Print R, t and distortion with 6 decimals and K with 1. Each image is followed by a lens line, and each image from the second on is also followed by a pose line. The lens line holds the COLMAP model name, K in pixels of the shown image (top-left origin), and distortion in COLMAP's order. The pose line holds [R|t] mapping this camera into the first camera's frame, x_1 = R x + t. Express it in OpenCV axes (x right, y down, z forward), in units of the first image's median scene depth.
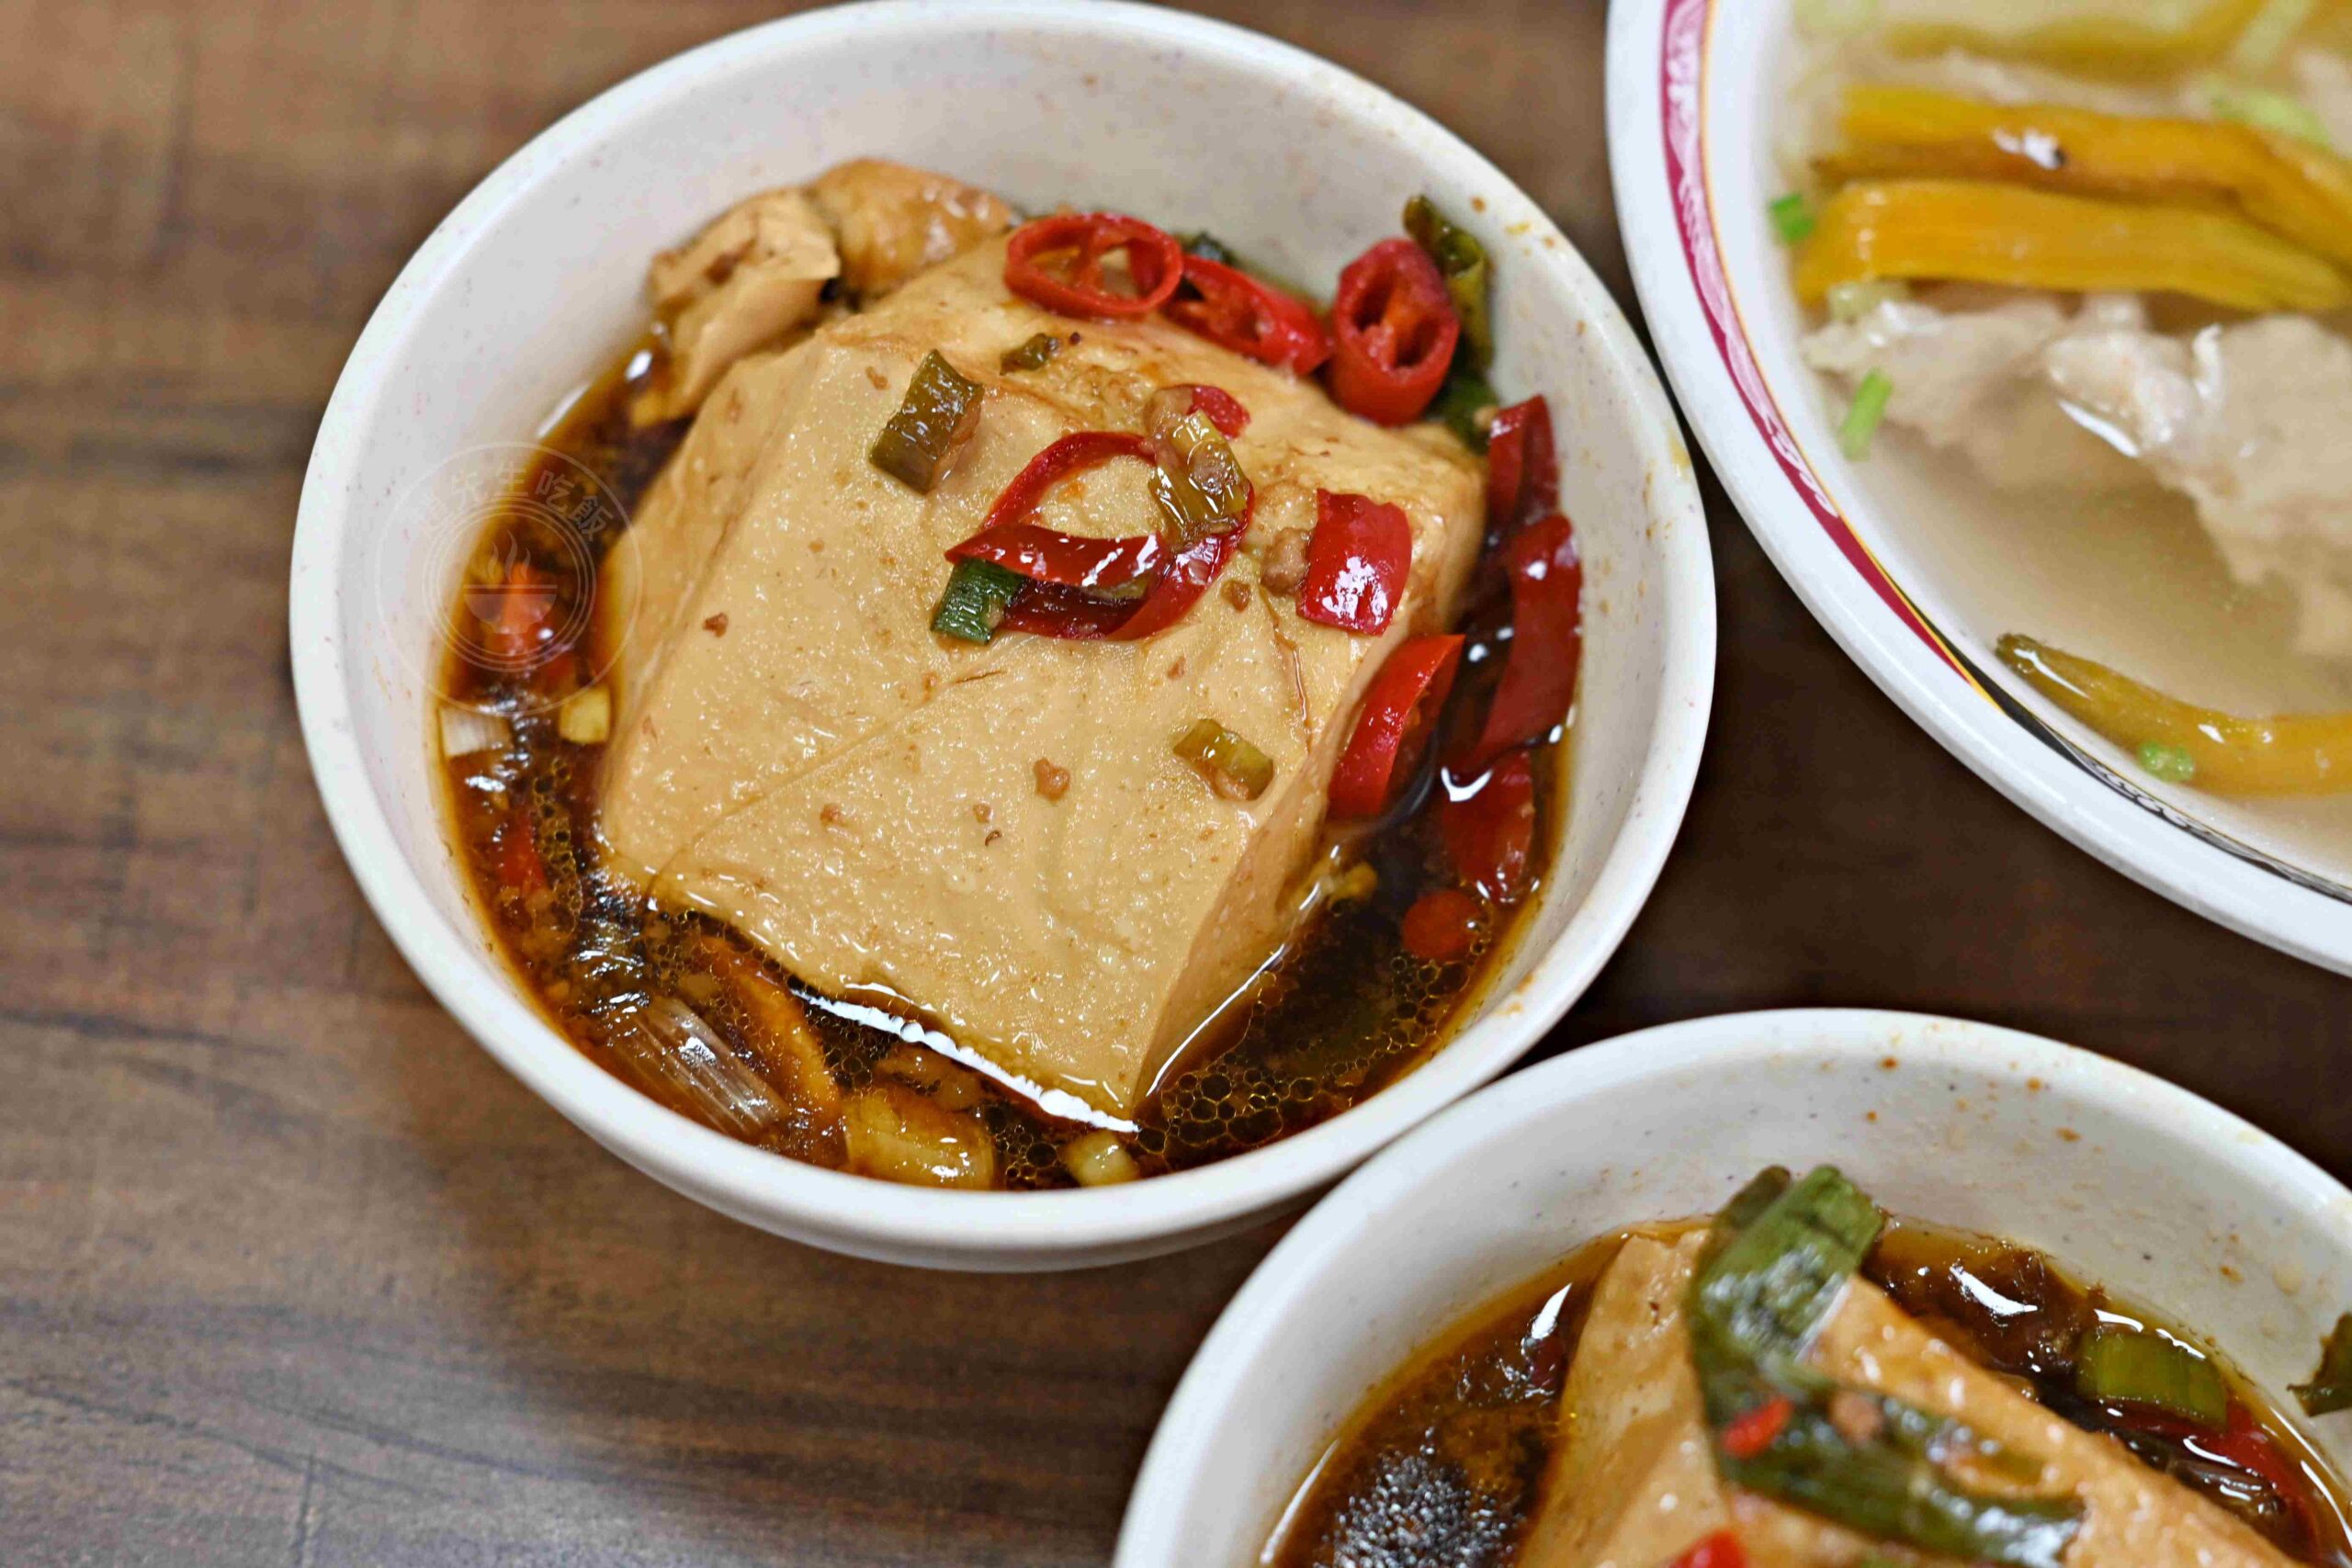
lens RADIAL K [[4971.4, 0, 1176.0], [0, 4971.4, 784.0], [0, 0, 1]] dist [-0.057178, 0.084998]
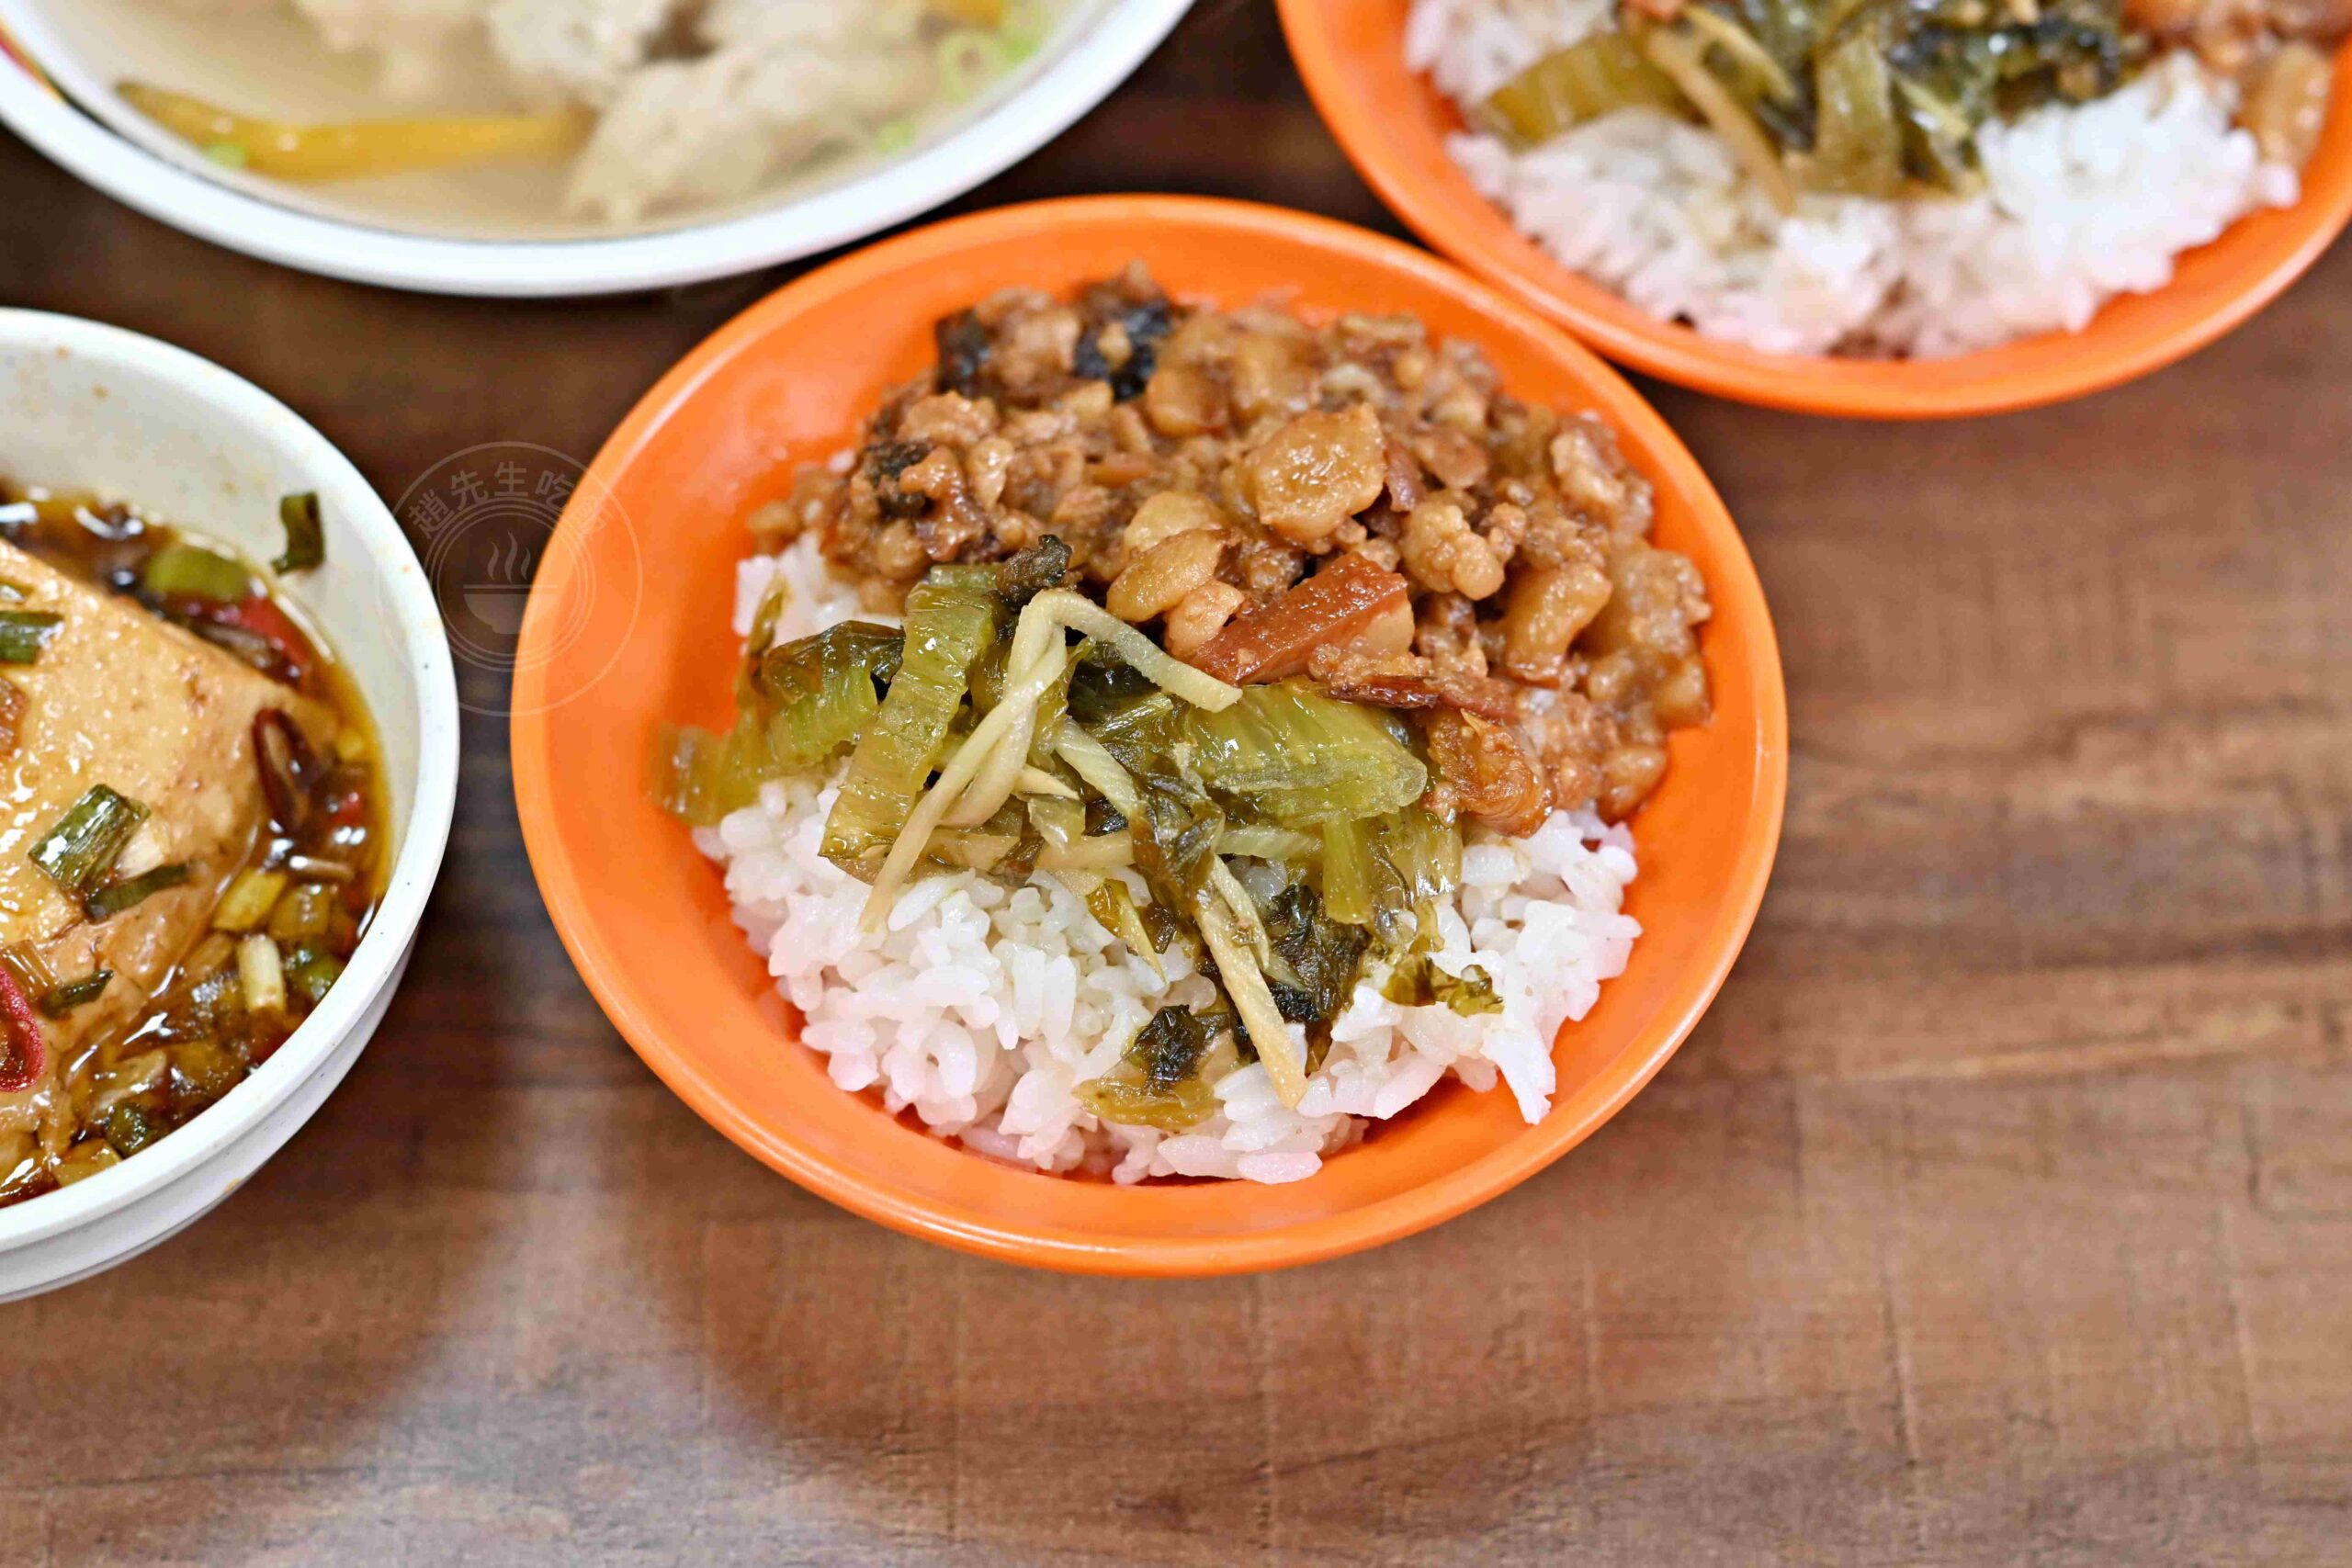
lens RADIAL K [[4971.4, 0, 1176.0], [0, 4971.4, 784.0], [0, 0, 1]] dist [-0.057178, 0.084998]
pose [[0.997992, -0.060696, 0.018118, 0.410259], [0.061792, 0.995785, -0.067776, 0.267894], [-0.013928, 0.068760, 0.997536, -0.332426]]
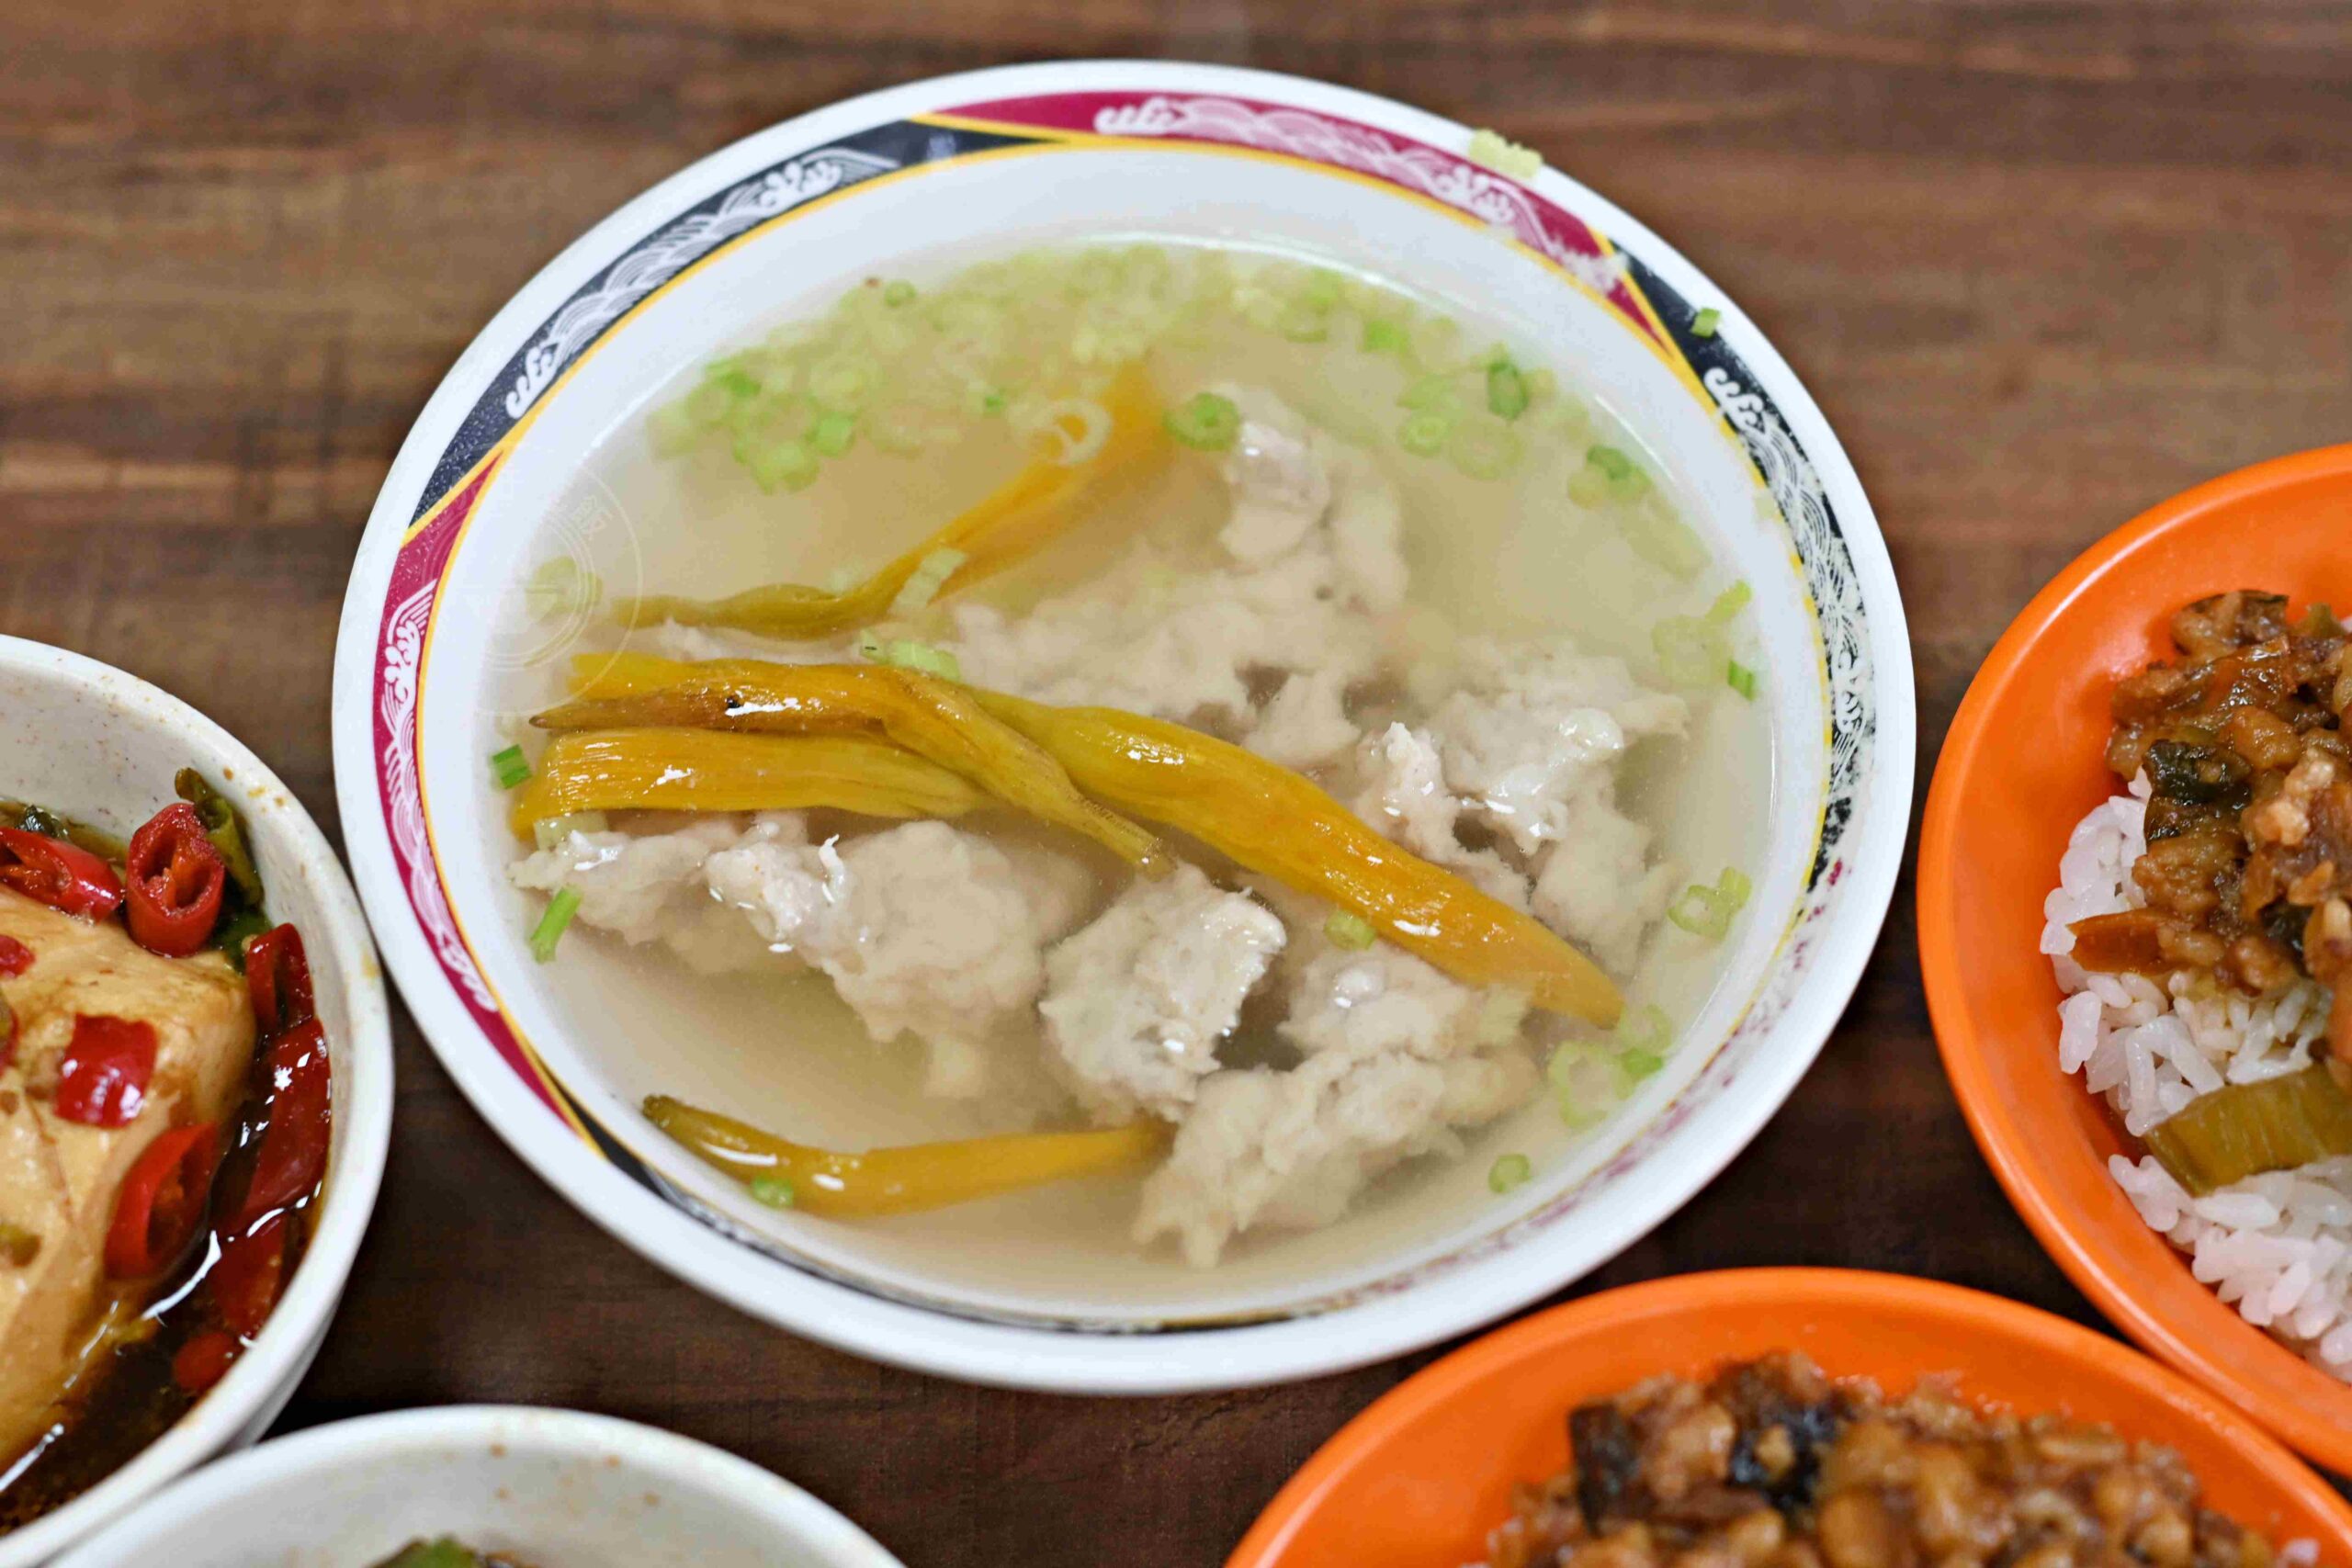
lens RADIAL K [[4971.4, 0, 1176.0], [0, 4971.4, 784.0], [0, 0, 1]] dist [-0.057178, 0.084998]
pose [[0.998197, -0.059671, -0.006422, 0.303226], [0.058832, 0.994038, -0.091804, 0.013270], [0.011862, 0.091261, 0.995756, -0.228770]]
